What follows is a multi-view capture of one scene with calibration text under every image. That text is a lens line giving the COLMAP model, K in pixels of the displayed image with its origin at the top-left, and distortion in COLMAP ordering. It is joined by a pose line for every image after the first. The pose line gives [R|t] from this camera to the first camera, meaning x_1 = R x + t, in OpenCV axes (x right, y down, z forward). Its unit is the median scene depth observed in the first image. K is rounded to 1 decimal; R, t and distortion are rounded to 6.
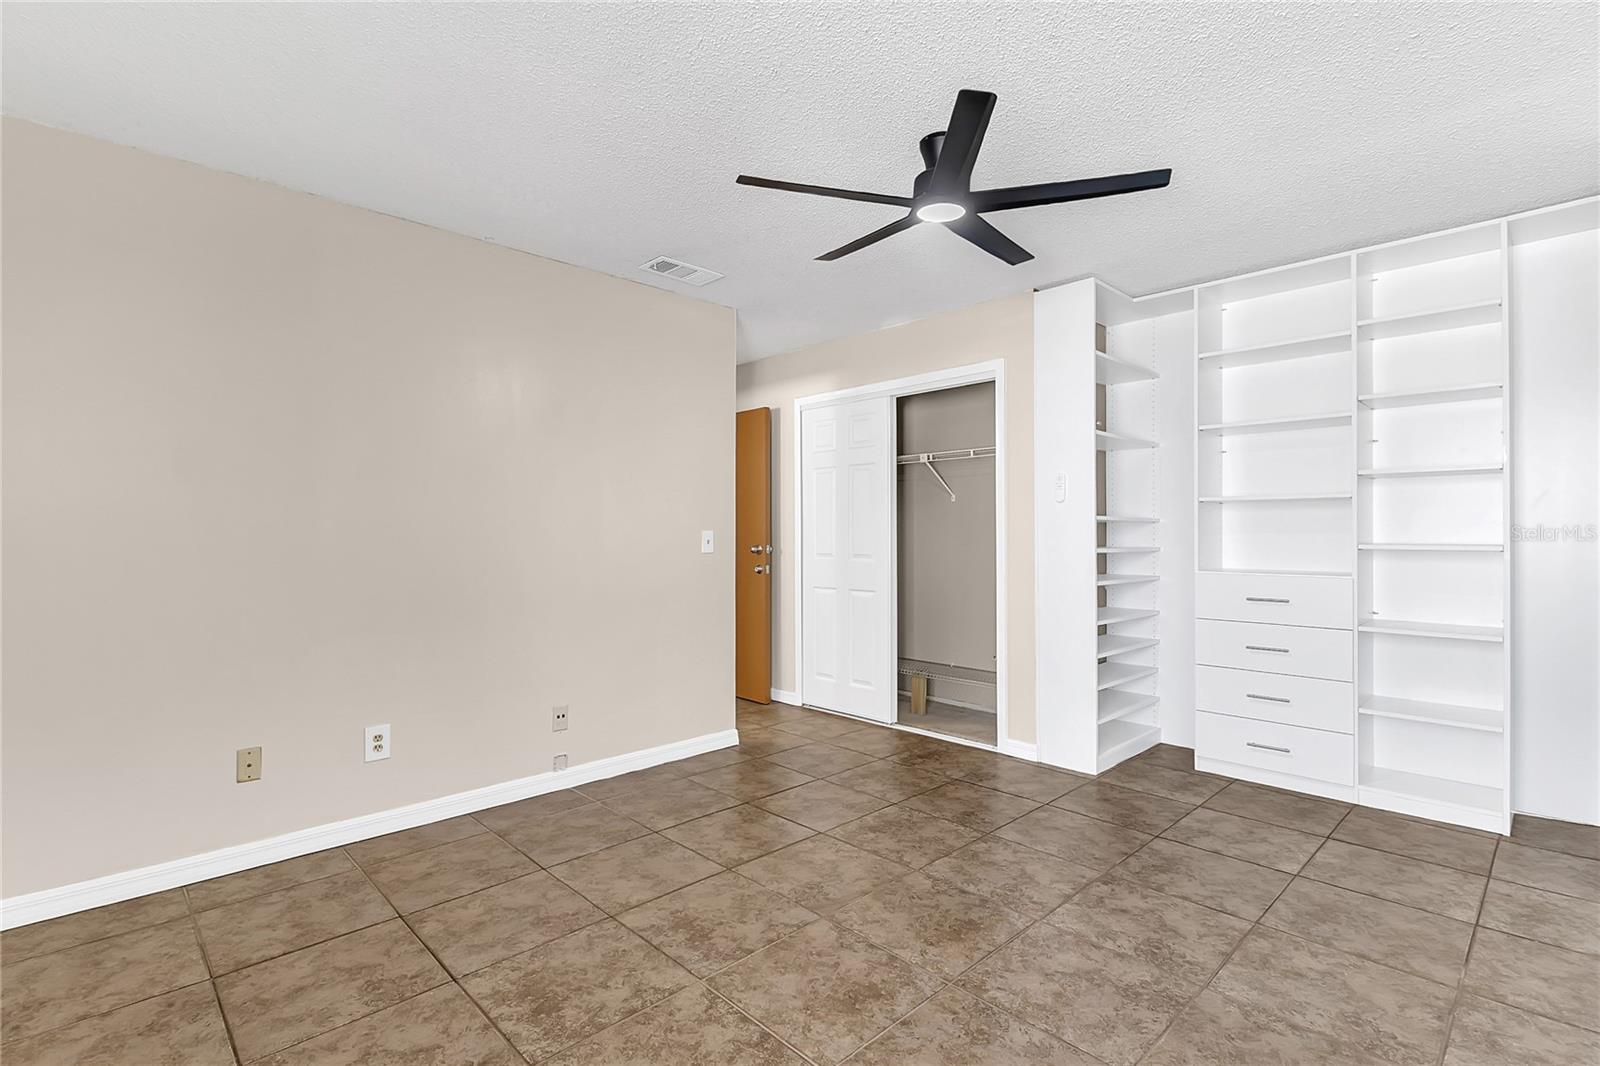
lens RADIAL K [[758.8, 0, 775.6], [0, 758.8, 535.1], [0, 0, 1]] dist [0.001775, -0.001164]
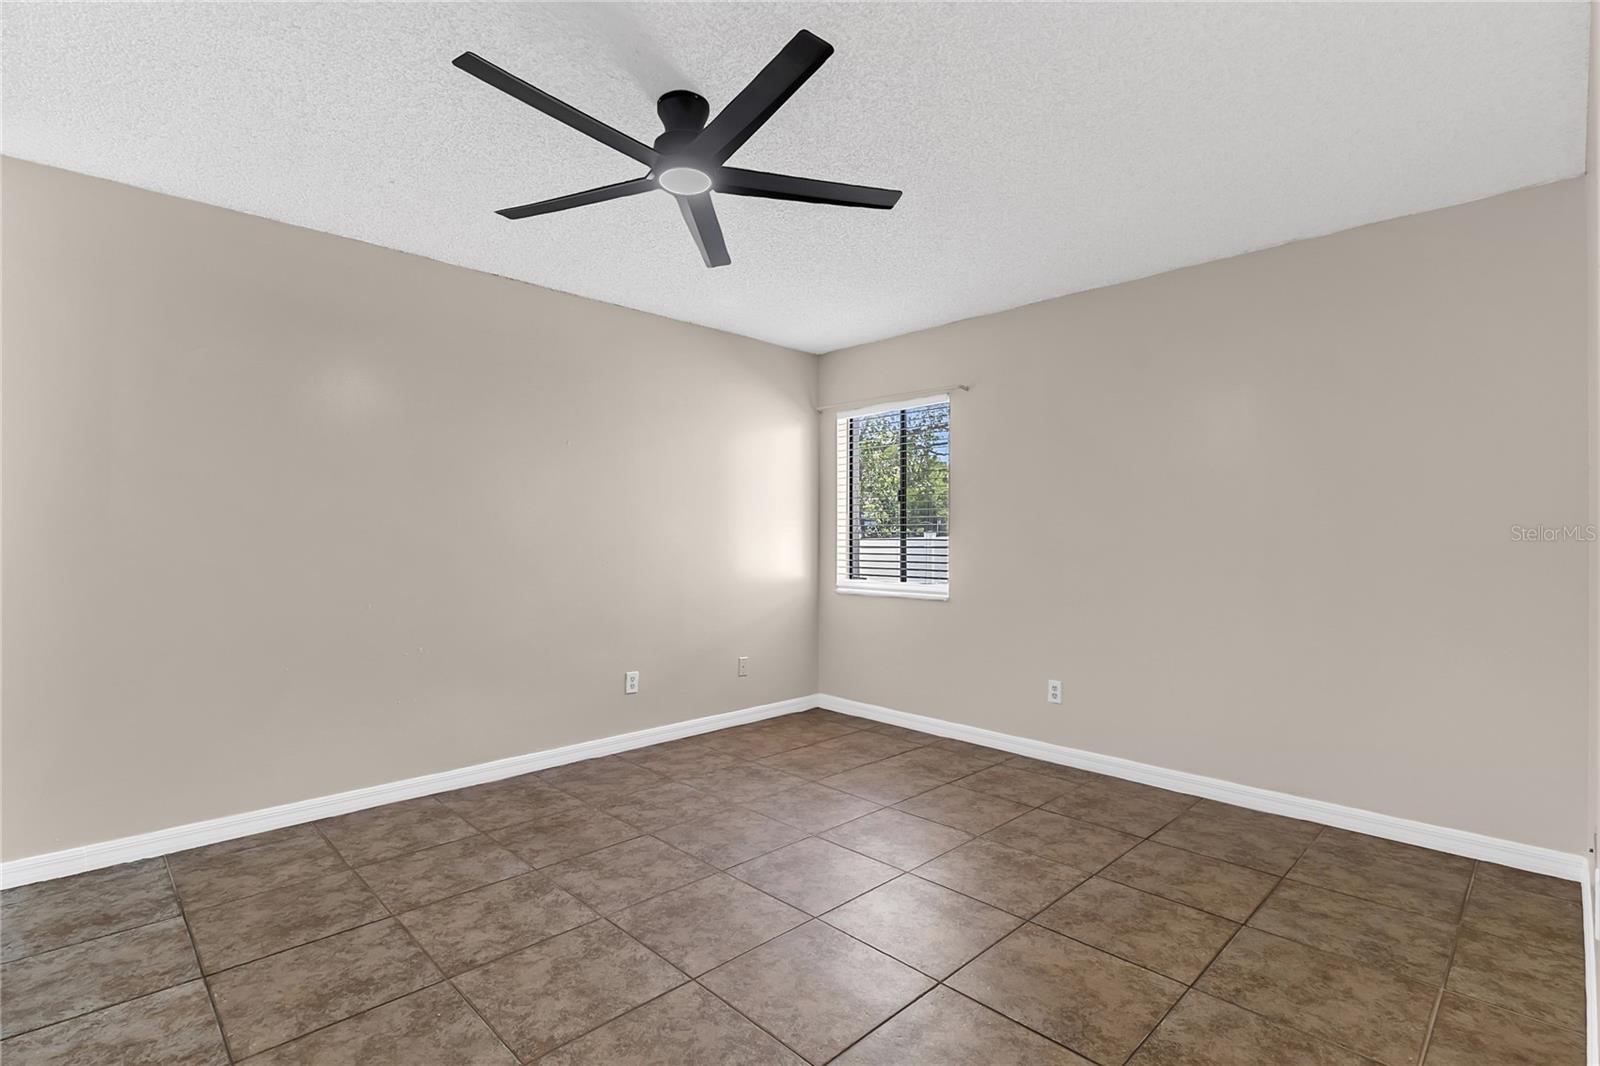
lens RADIAL K [[758.8, 0, 775.6], [0, 758.8, 535.1], [0, 0, 1]] dist [0.001775, -0.001164]
pose [[-0.999969, -0.000743, -0.007881, 0.125831], [-0.000728, 0.999998, -0.001910, -0.001362], [0.007882, -0.001905, -0.999967, 2.036983]]
